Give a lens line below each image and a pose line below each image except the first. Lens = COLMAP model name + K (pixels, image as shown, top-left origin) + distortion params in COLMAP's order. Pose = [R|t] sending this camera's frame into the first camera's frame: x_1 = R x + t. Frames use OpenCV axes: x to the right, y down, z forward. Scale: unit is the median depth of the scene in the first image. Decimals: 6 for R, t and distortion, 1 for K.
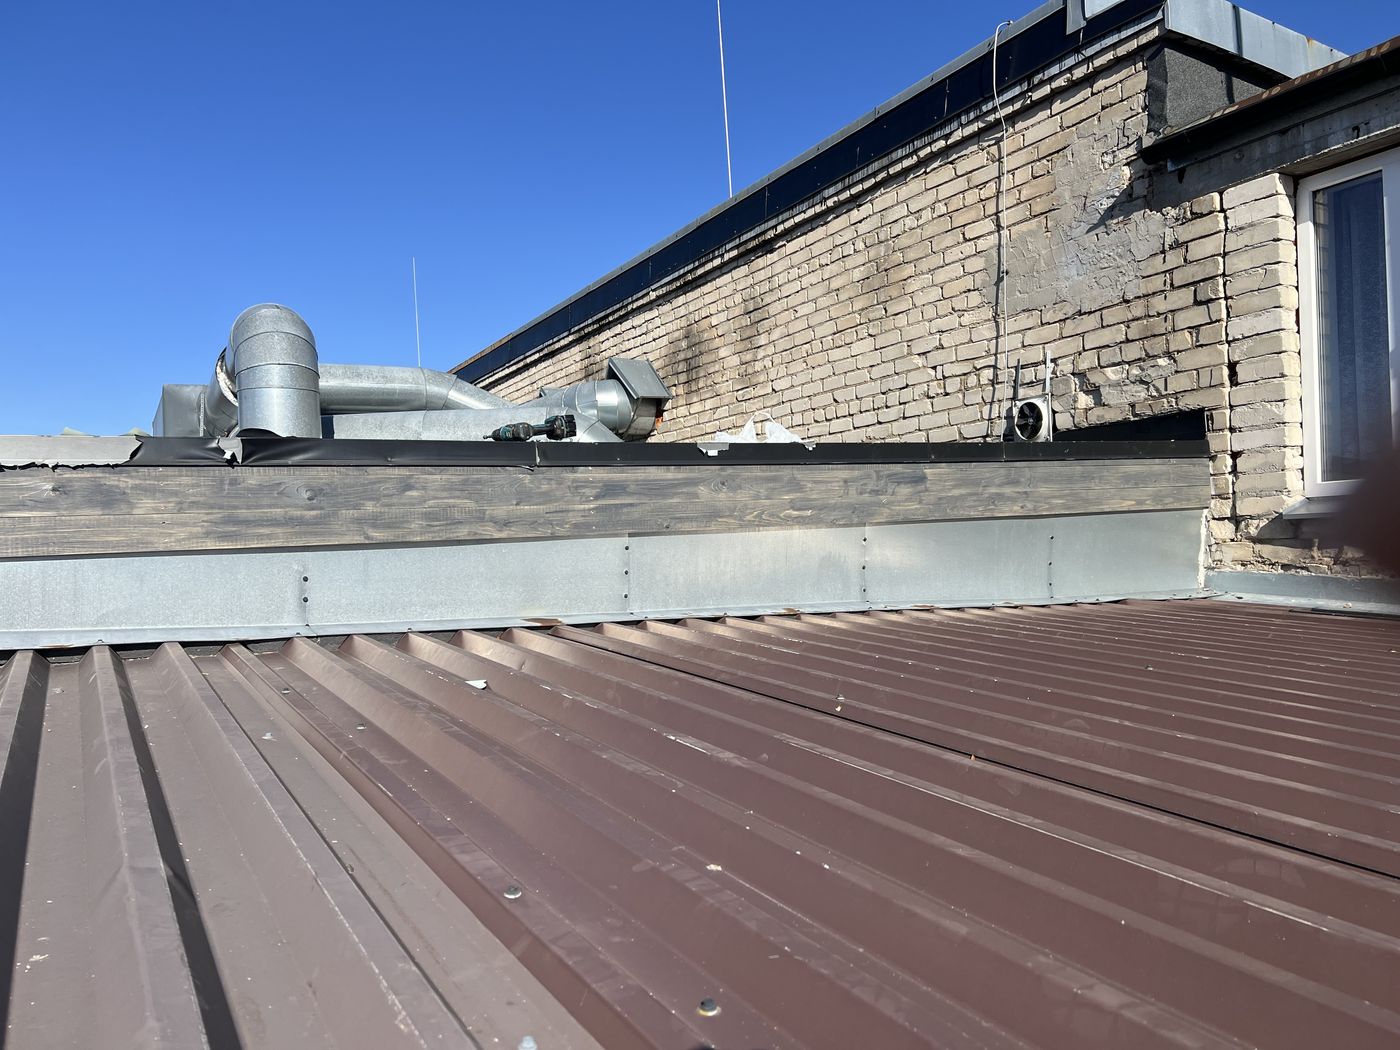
lens RADIAL K [[1050.6, 0, 698.4], [0, 1050.6, 533.4], [0, 0, 1]] dist [0.061024, -0.077970]
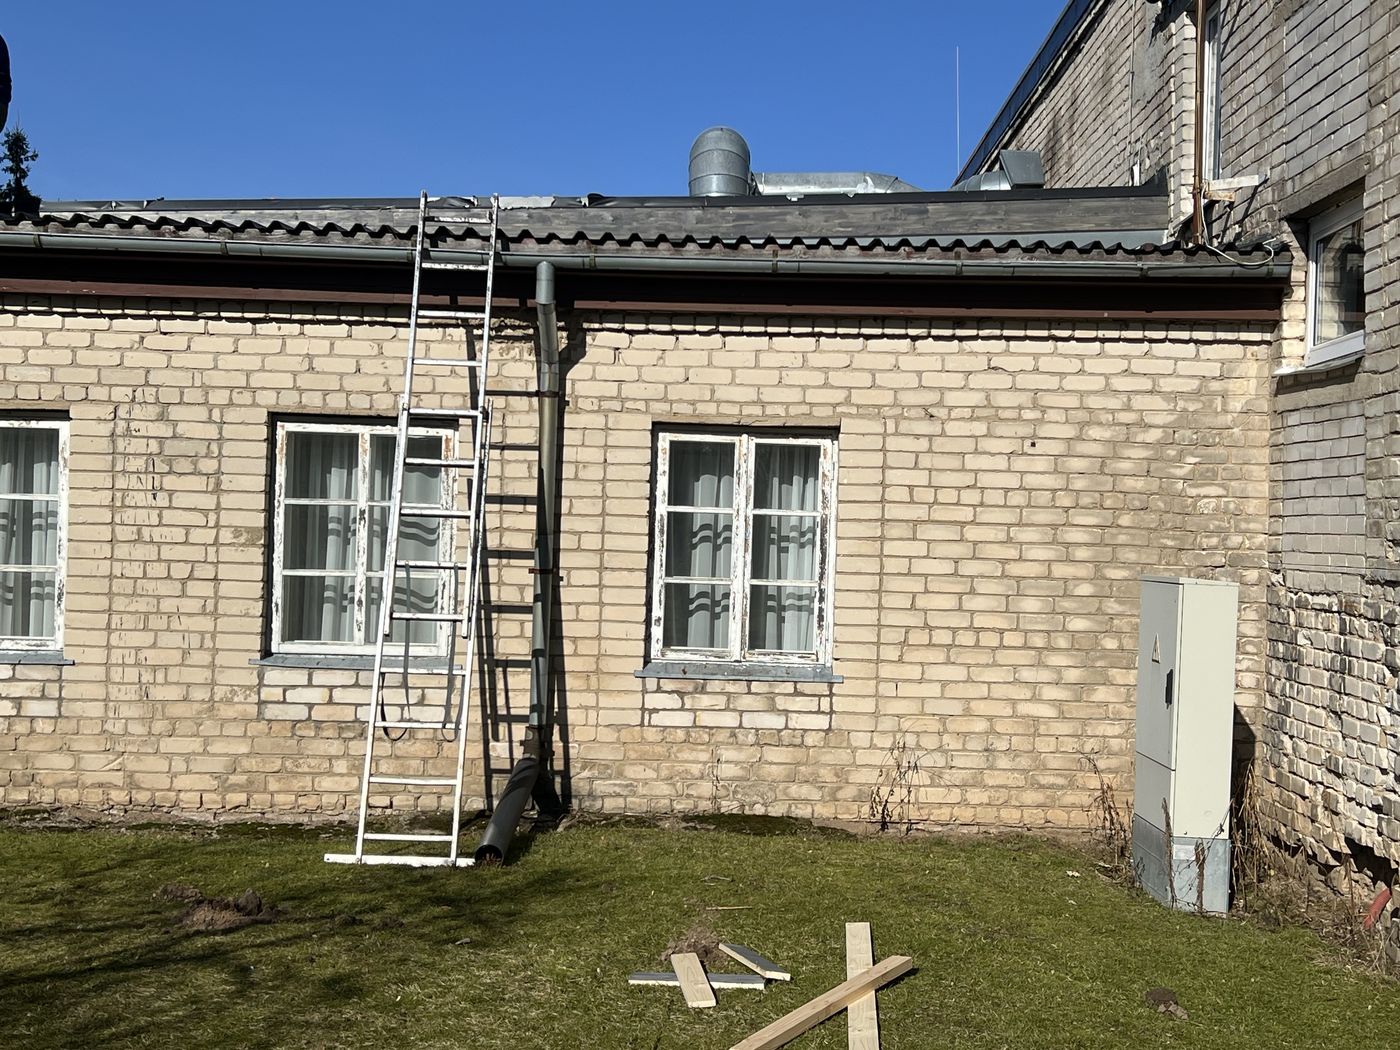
lens RADIAL K [[1847.2, 0, 700.6], [0, 1847.2, 488.7], [0, 0, 1]] dist [0.230215, -0.698230]
pose [[0.867056, 0.029812, -0.497318, 1.477065], [-0.025891, 0.999556, 0.014780, 0.388084], [0.497537, 0.000061, 0.867443, -1.990842]]
